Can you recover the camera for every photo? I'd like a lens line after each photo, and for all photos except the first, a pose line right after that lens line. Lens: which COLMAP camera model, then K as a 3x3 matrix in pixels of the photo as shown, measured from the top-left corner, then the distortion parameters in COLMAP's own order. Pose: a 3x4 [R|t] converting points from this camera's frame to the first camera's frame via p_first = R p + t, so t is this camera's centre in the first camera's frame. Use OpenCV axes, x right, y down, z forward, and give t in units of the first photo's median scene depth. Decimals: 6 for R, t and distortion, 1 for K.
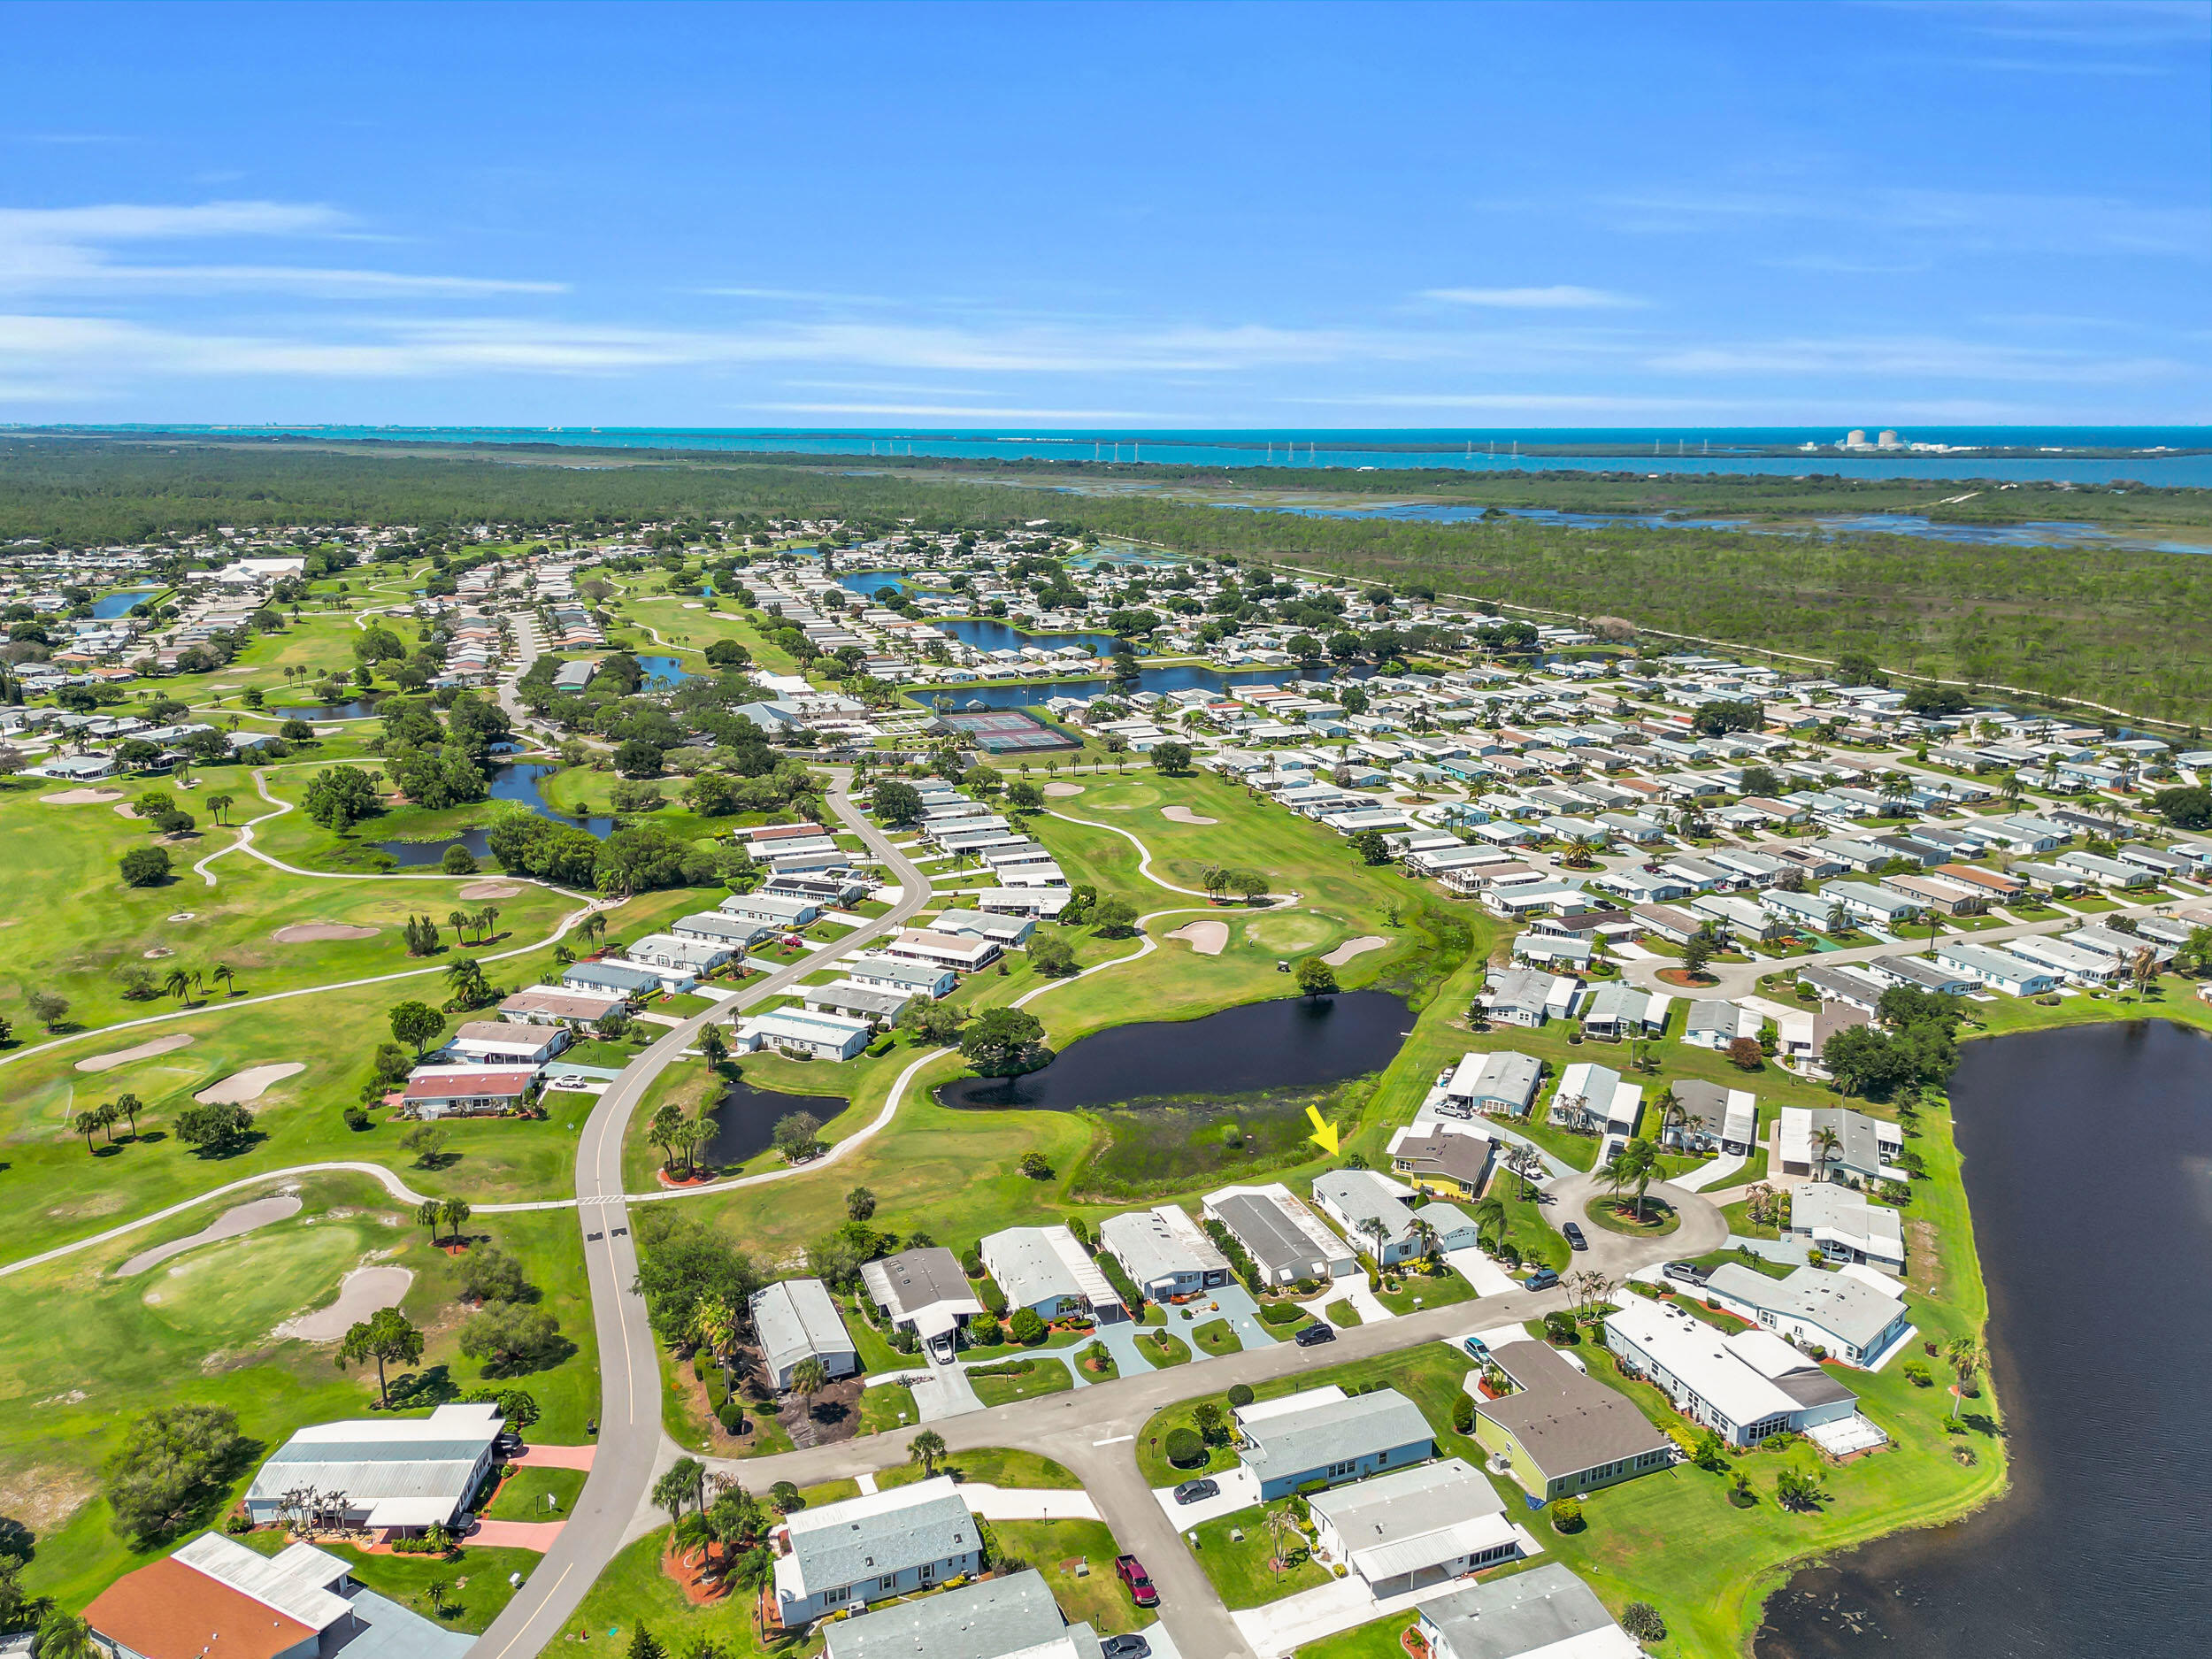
lens RADIAL K [[1567.0, 0, 1100.8], [0, 1567.0, 829.5], [0, 0, 1]] dist [0.081769, -0.079685]
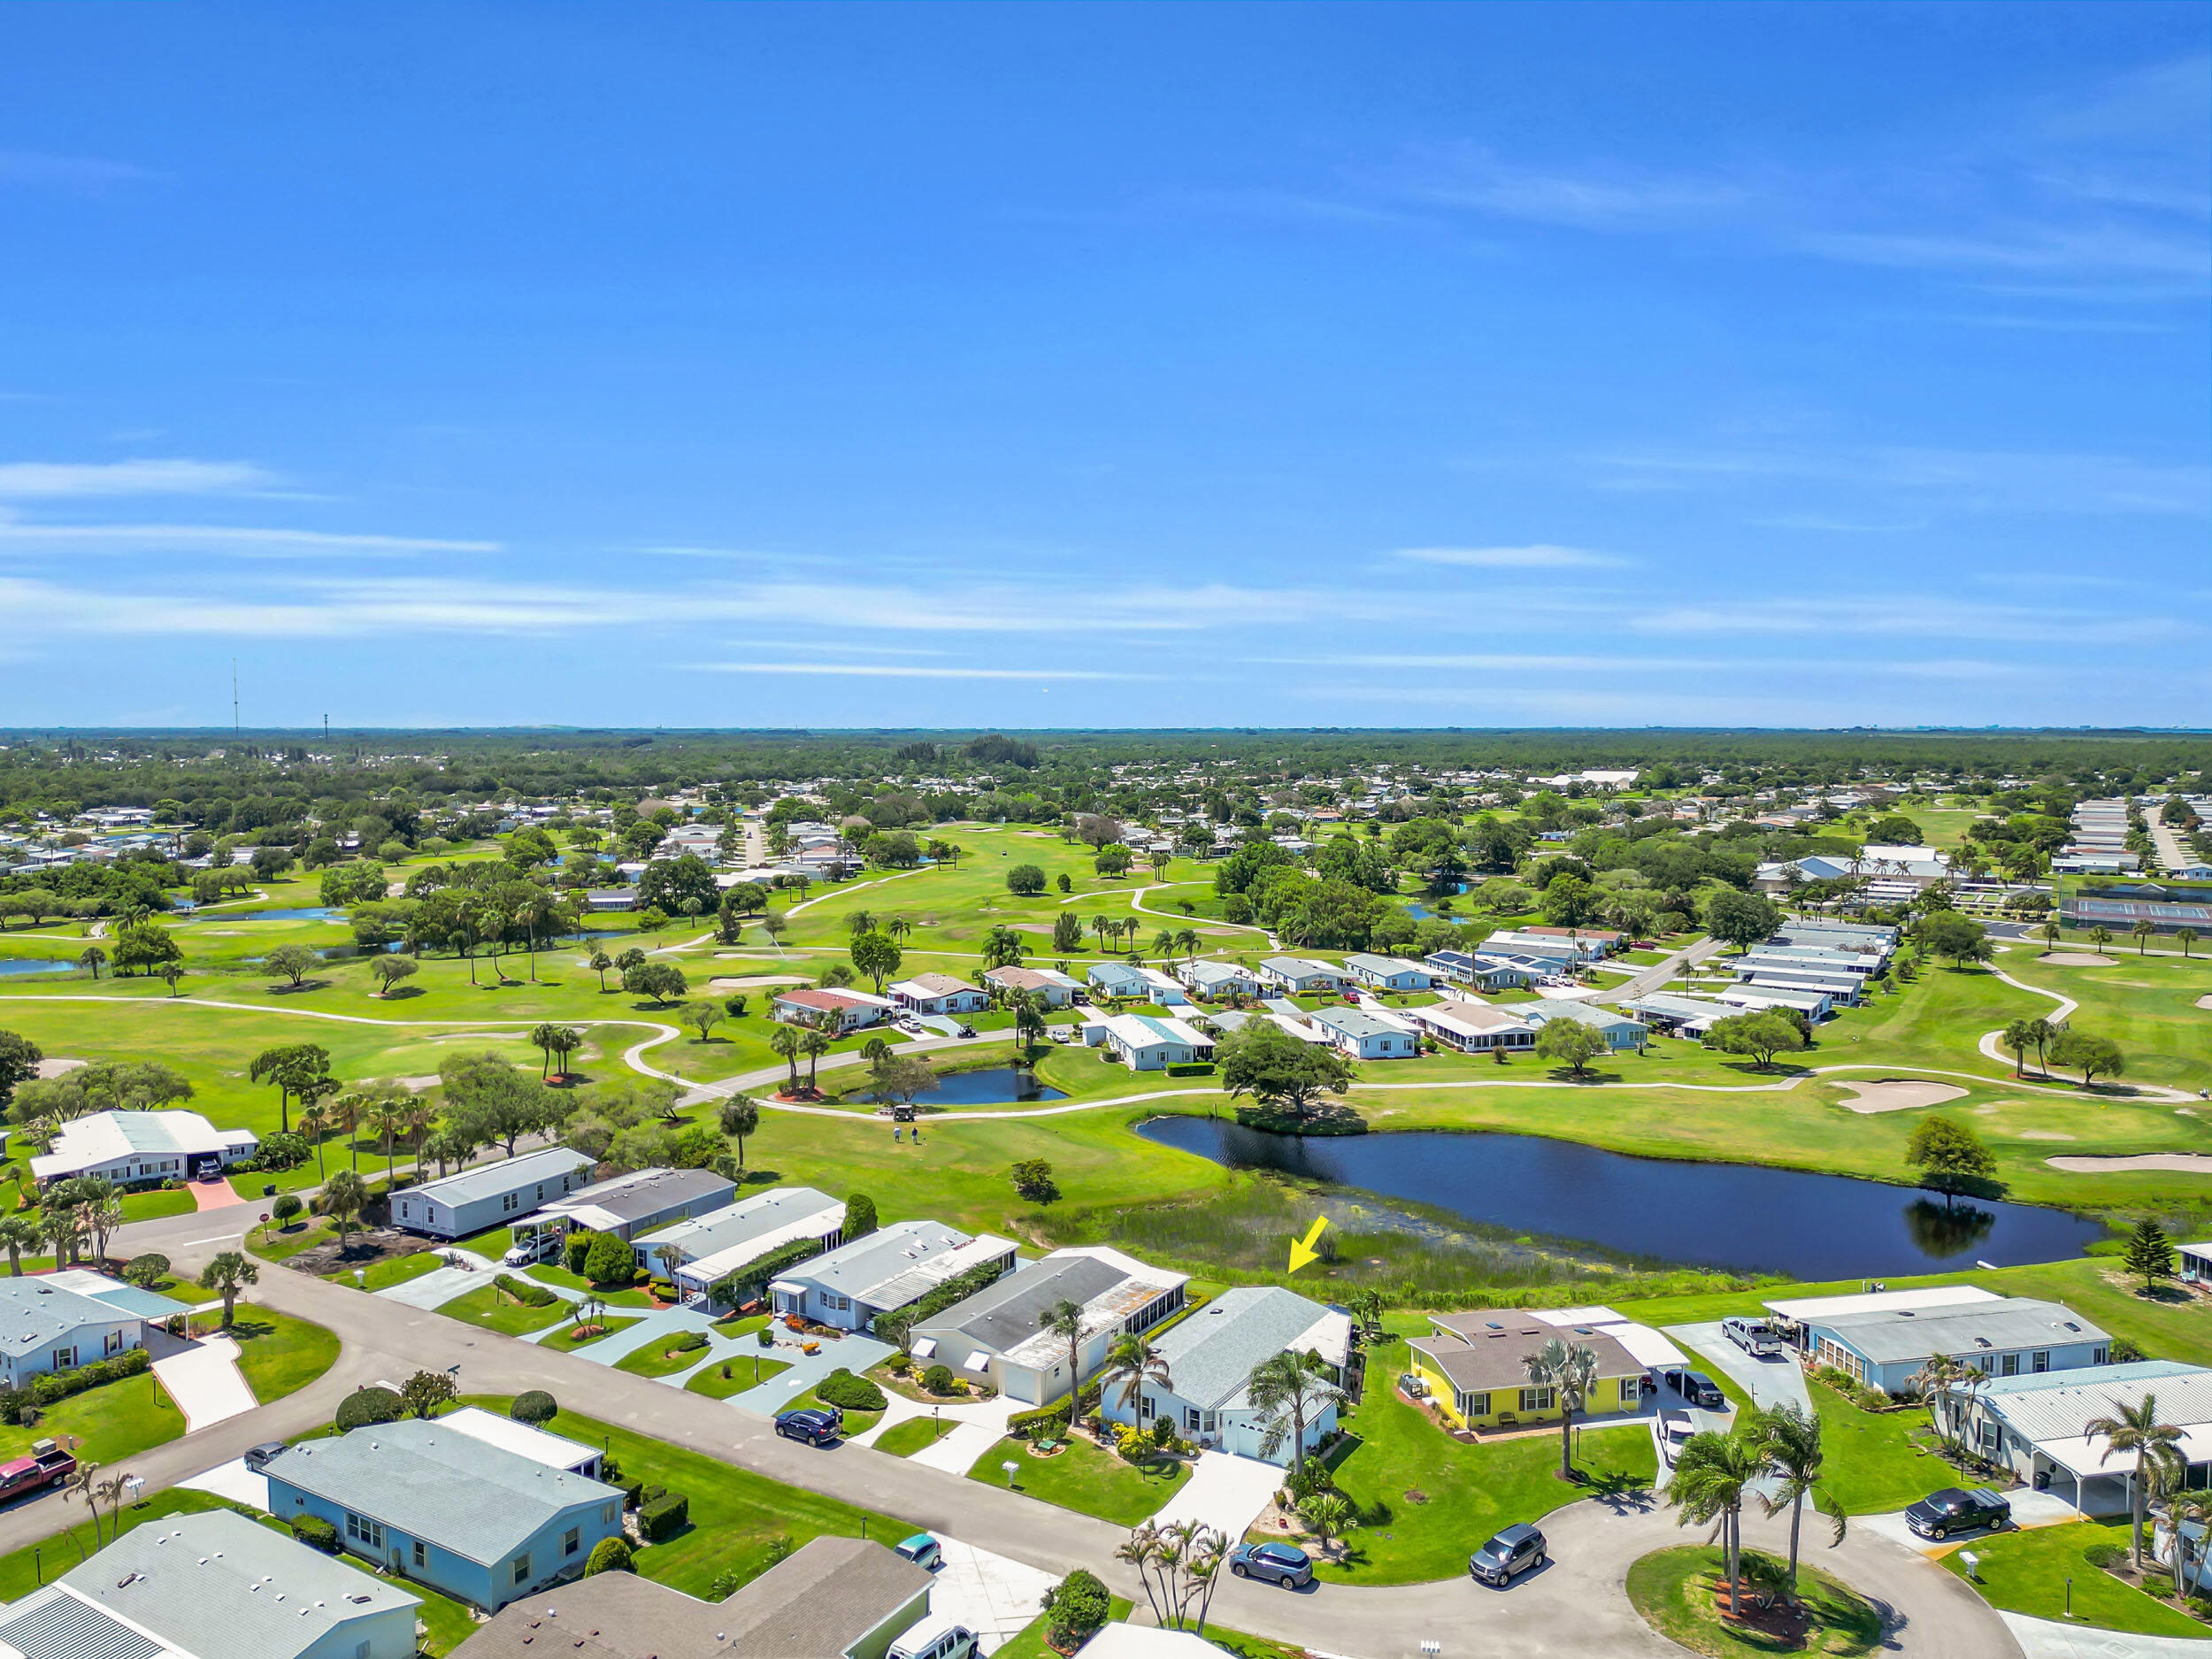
lens RADIAL K [[1567.0, 0, 1100.8], [0, 1567.0, 829.5], [0, 0, 1]] dist [0.081769, -0.079685]
pose [[0.603859, 0.052858, -0.795336, 0.535352], [-0.199188, 0.976149, -0.086358, 0.124490], [0.771802, 0.210570, 0.599985, 0.605859]]
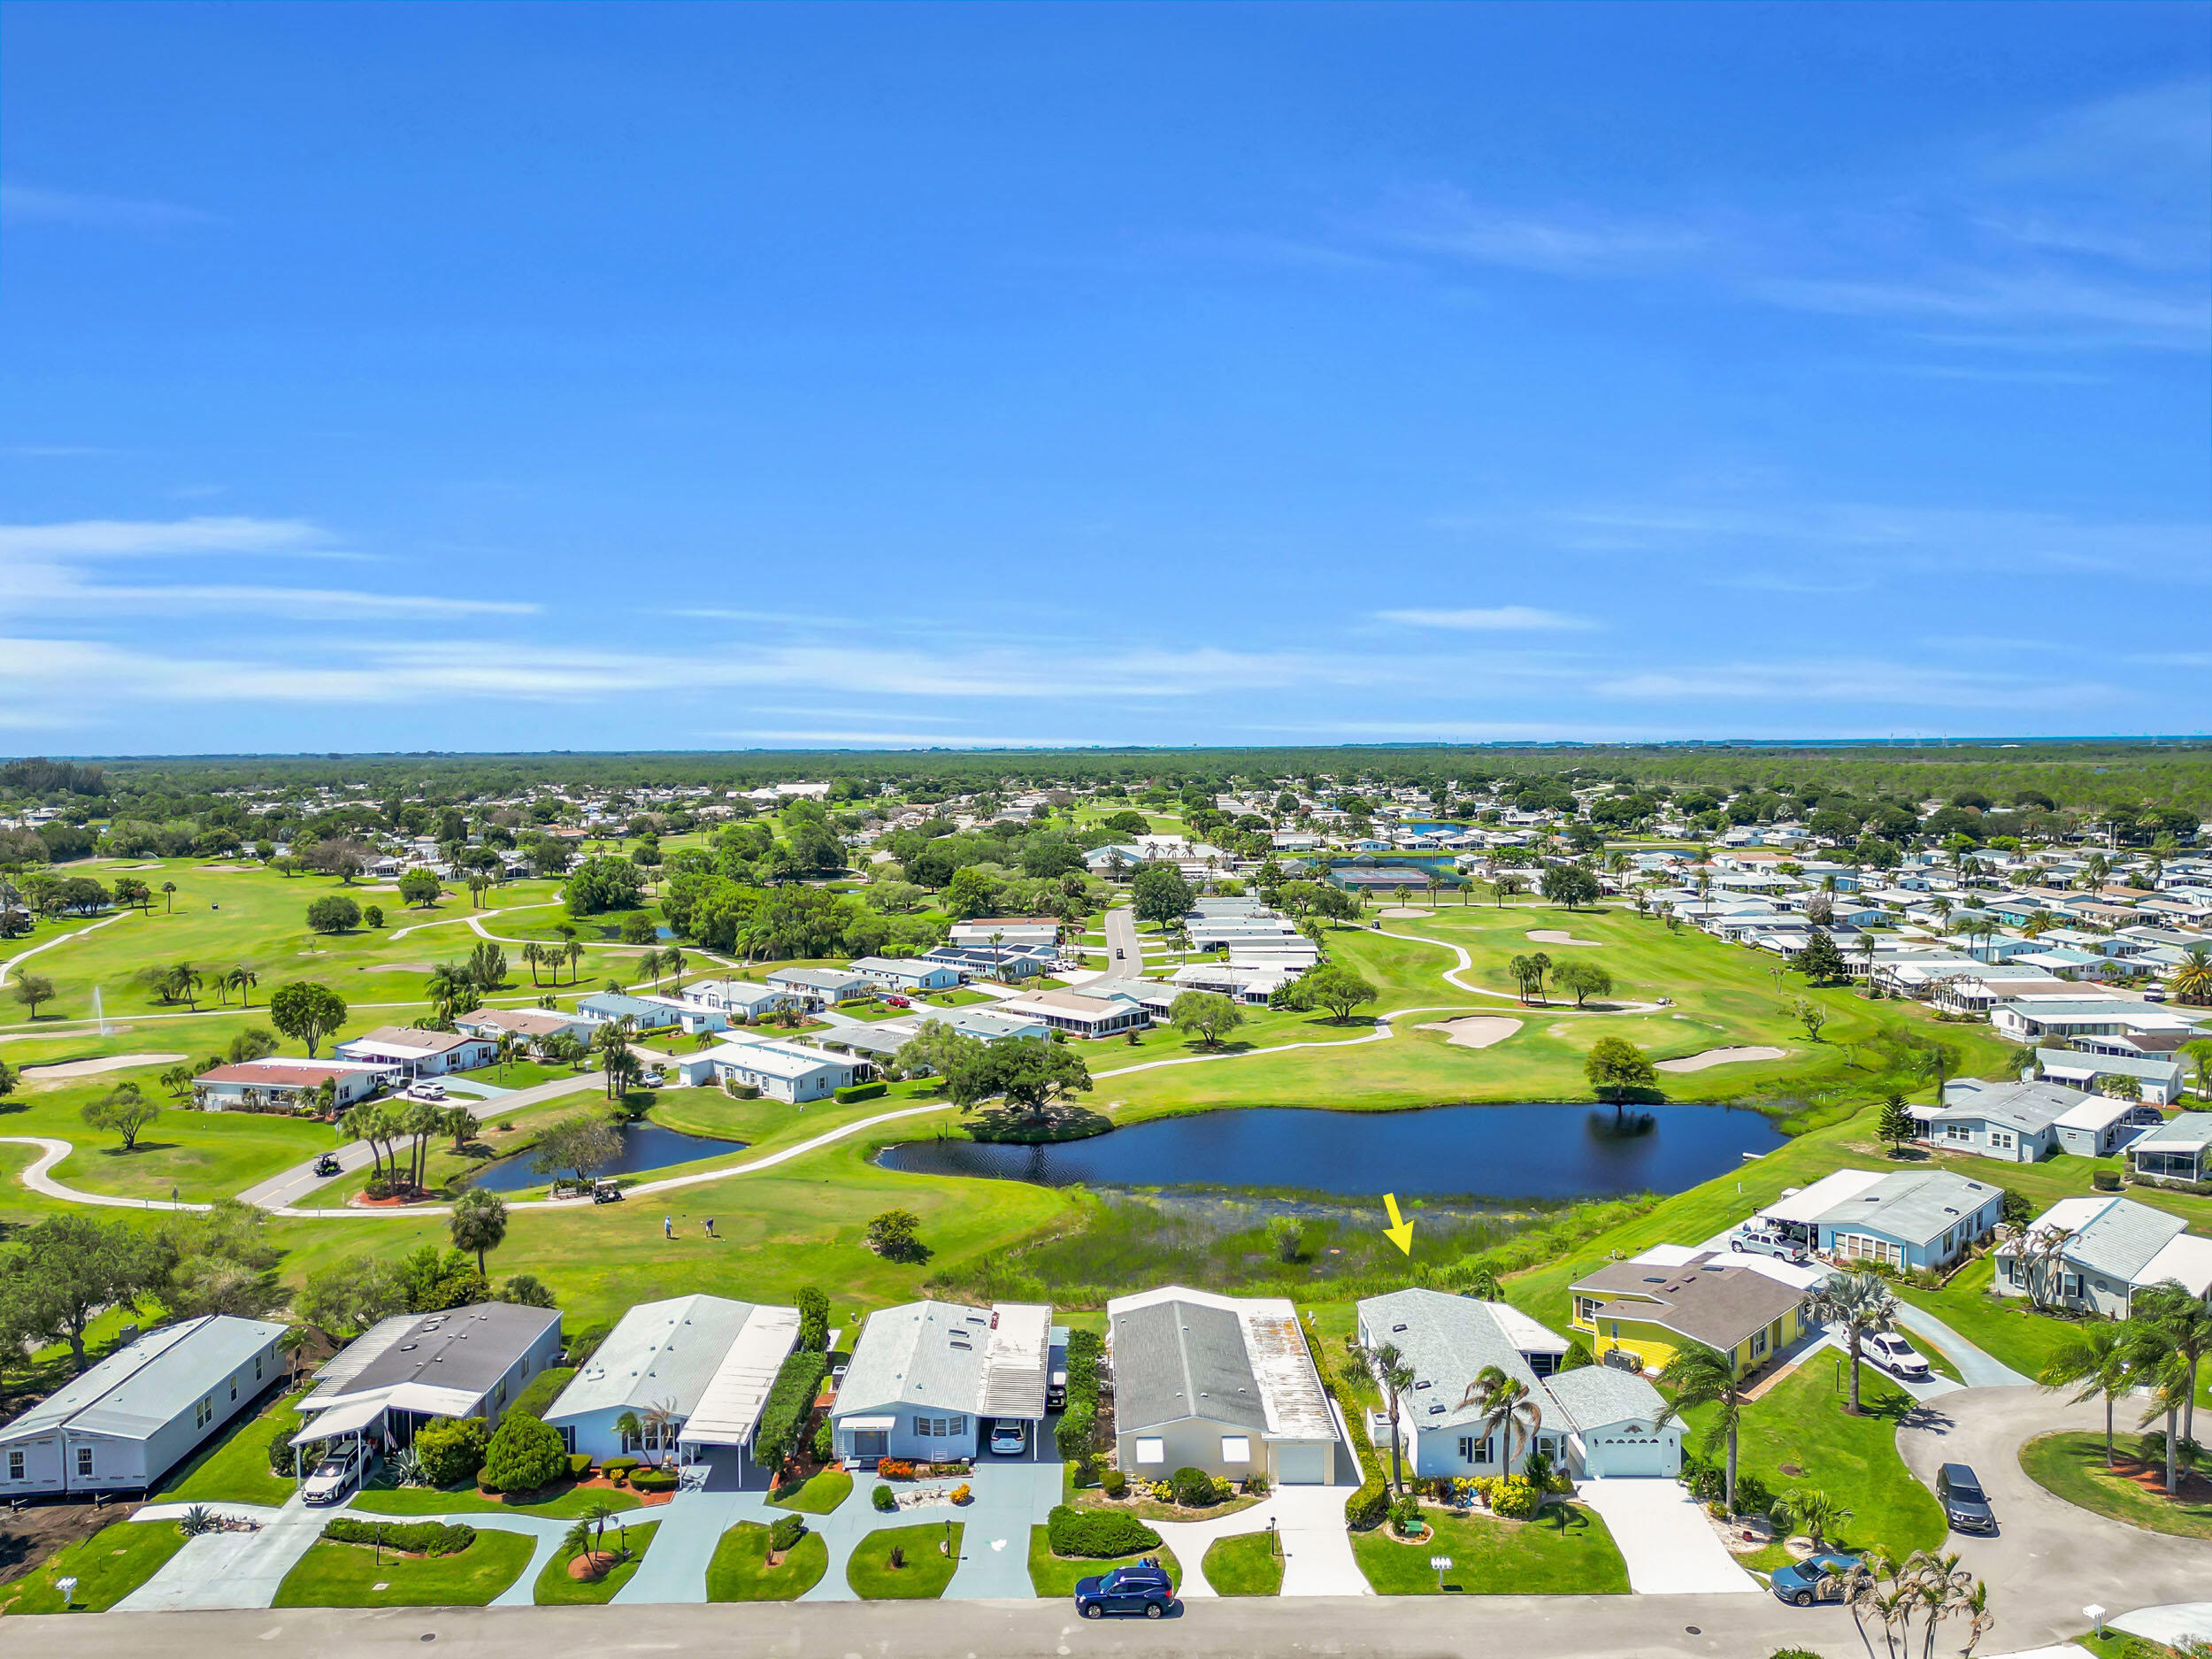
lens RADIAL K [[1567.0, 0, 1100.8], [0, 1567.0, 829.5], [0, 0, 1]] dist [0.081769, -0.079685]
pose [[0.933990, 0.008691, -0.357194, 0.231359], [-0.077961, 0.980573, -0.179994, 0.176131], [0.348691, 0.195960, 0.916523, 0.513810]]
